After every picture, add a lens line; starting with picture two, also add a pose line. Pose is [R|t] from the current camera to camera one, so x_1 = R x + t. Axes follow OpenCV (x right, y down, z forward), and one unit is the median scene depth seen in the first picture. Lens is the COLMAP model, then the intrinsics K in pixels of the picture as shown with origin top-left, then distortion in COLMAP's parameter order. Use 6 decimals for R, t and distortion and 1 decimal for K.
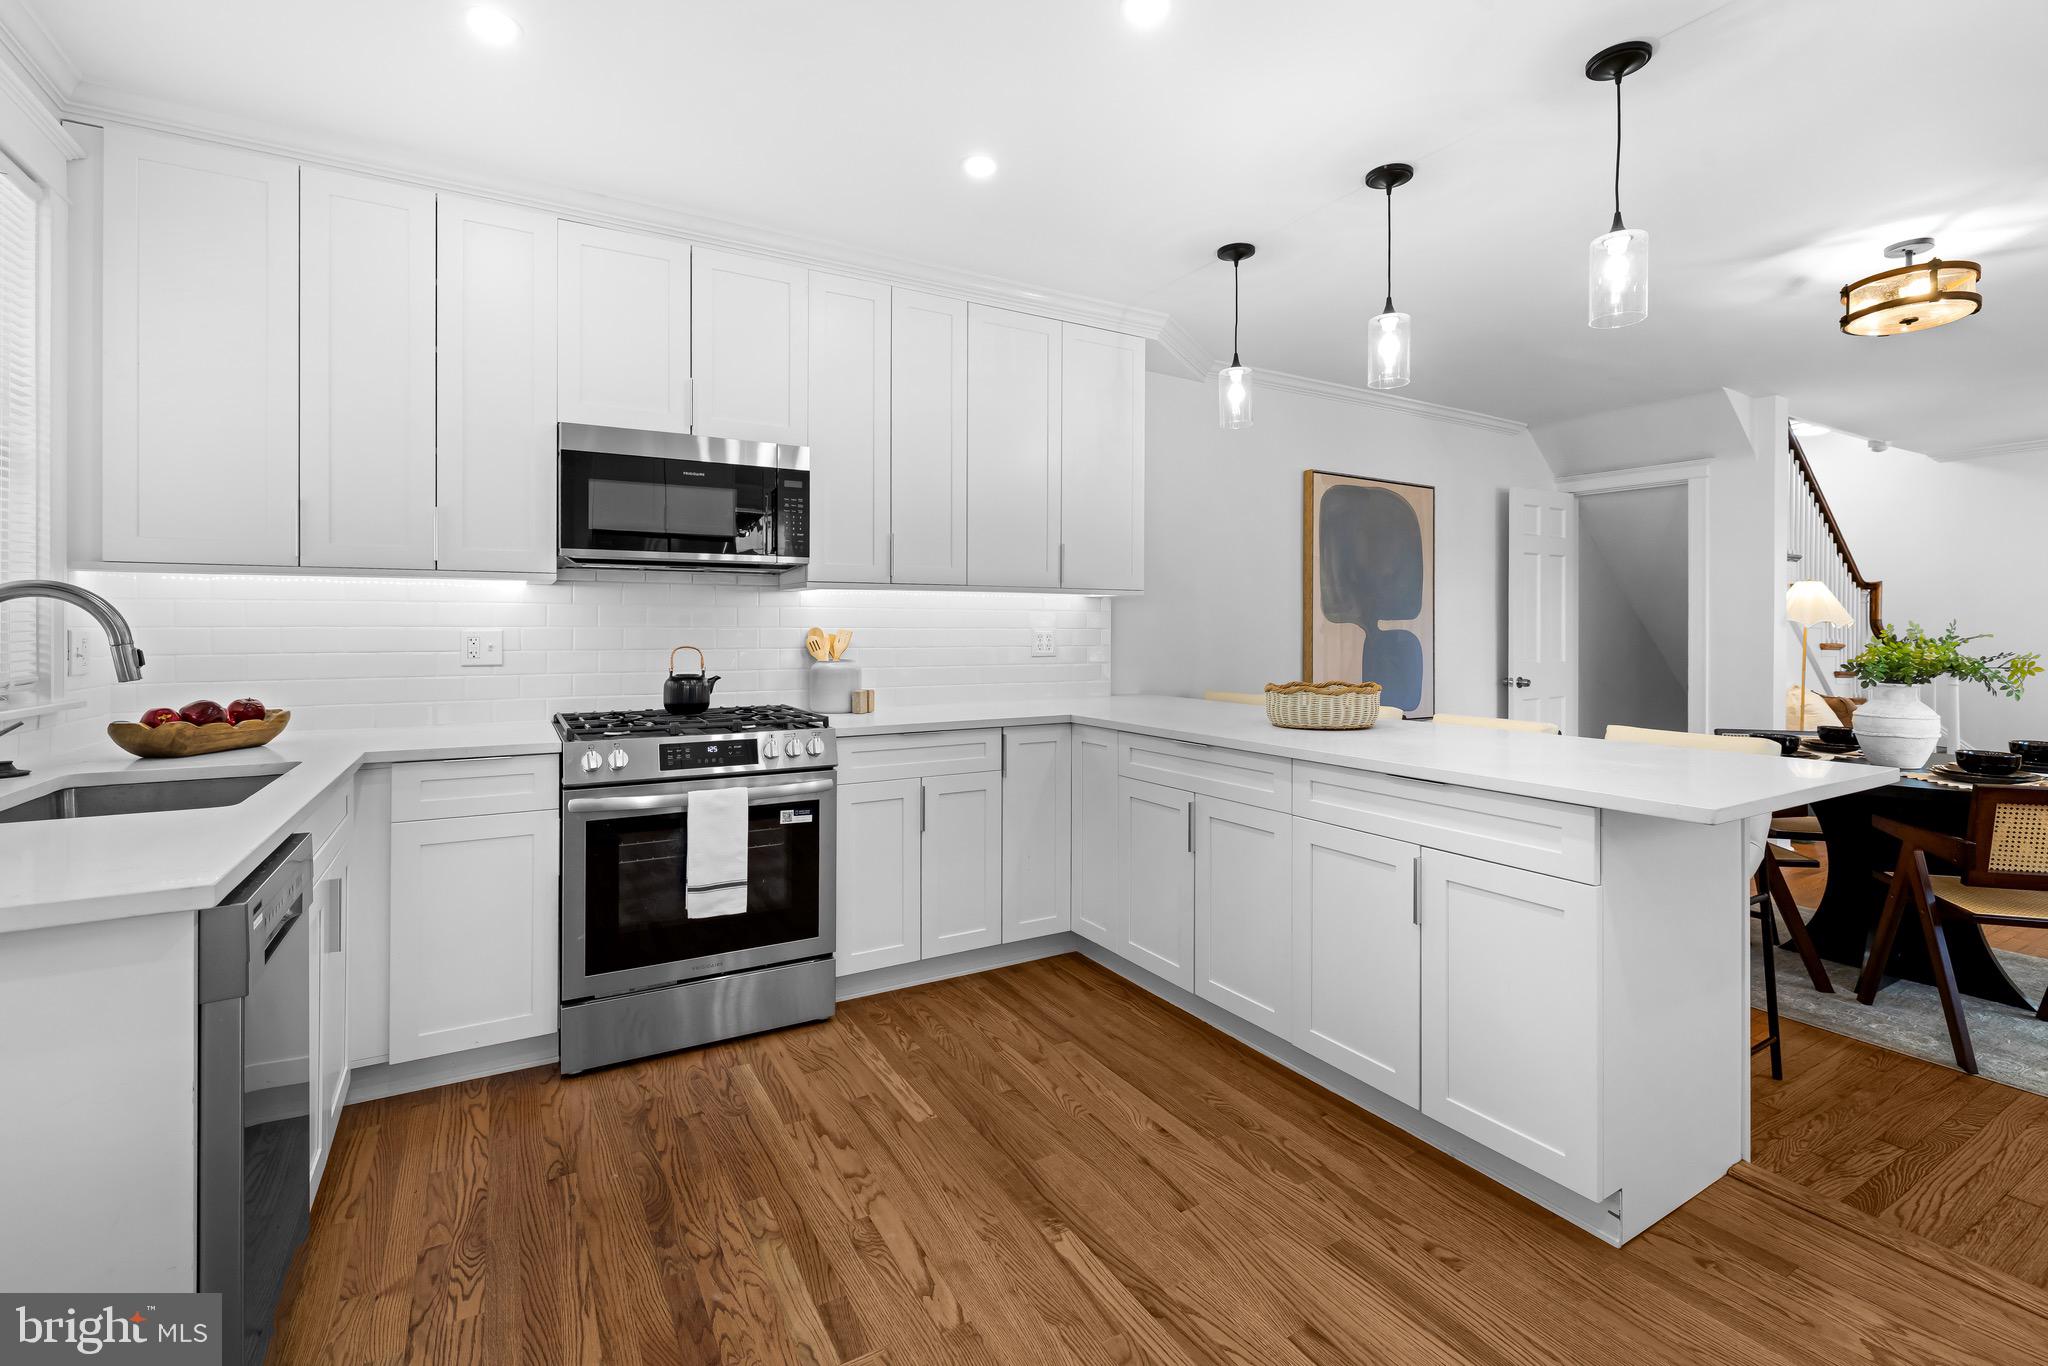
lens RADIAL K [[912.4, 0, 1023.6], [0, 912.4, 620.8], [0, 0, 1]] dist [0.000618, 0.000543]
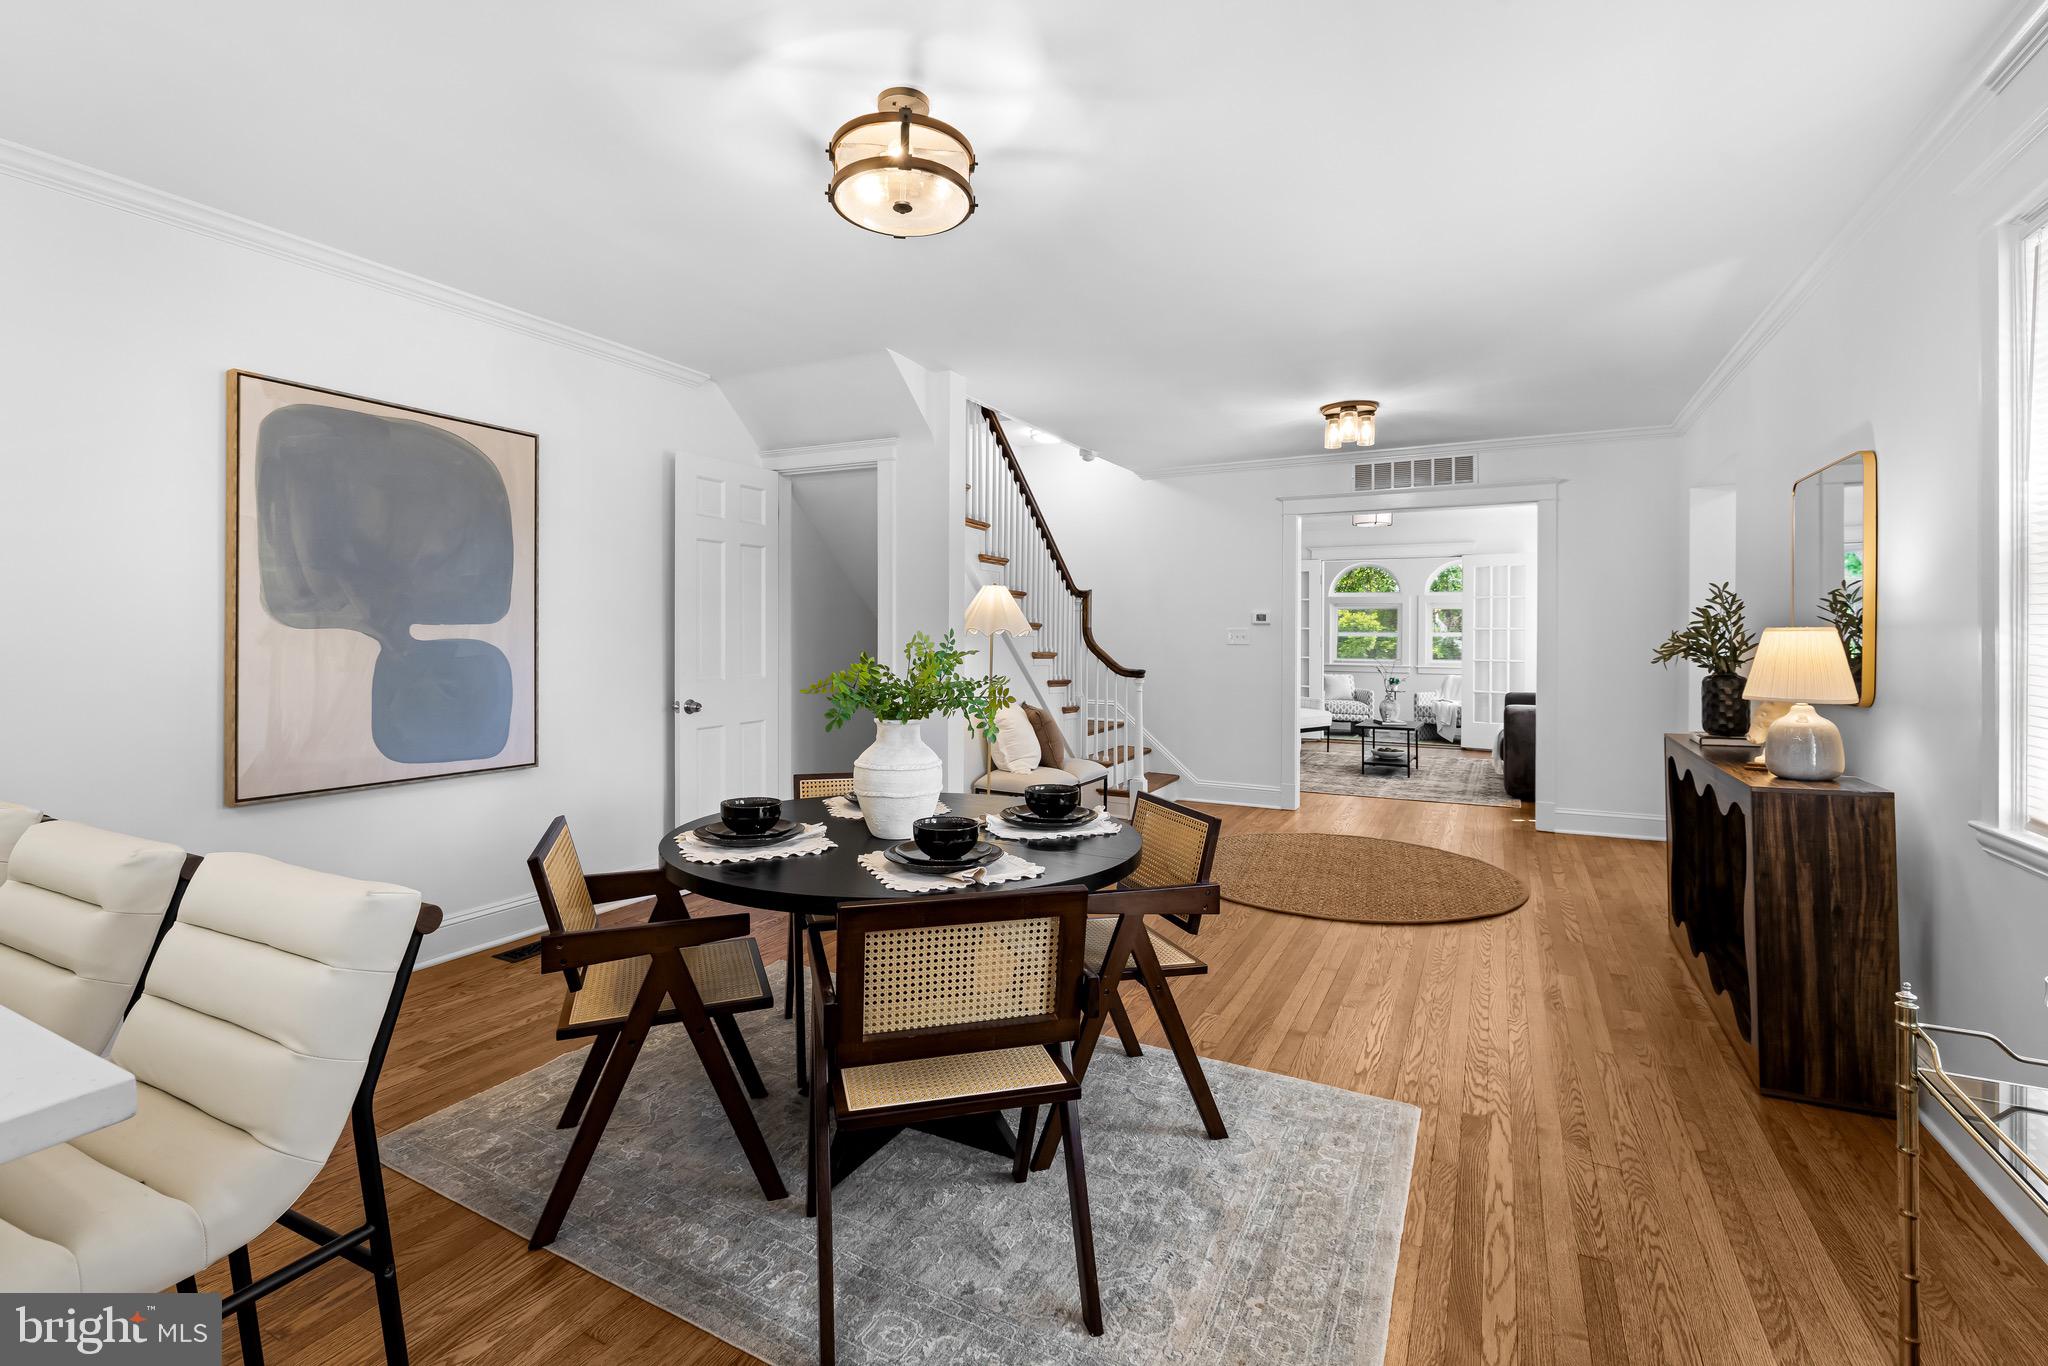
lens RADIAL K [[950.2, 0, 1019.0], [0, 950.2, 636.9], [0, 0, 1]] dist [0.000789, 0.000311]
pose [[0.842223, 0.000495, 0.539128, 0.380274], [-0.007866, 0.999904, 0.011372, -0.003100], [-0.539071, -0.013818, 0.842147, 0.192160]]
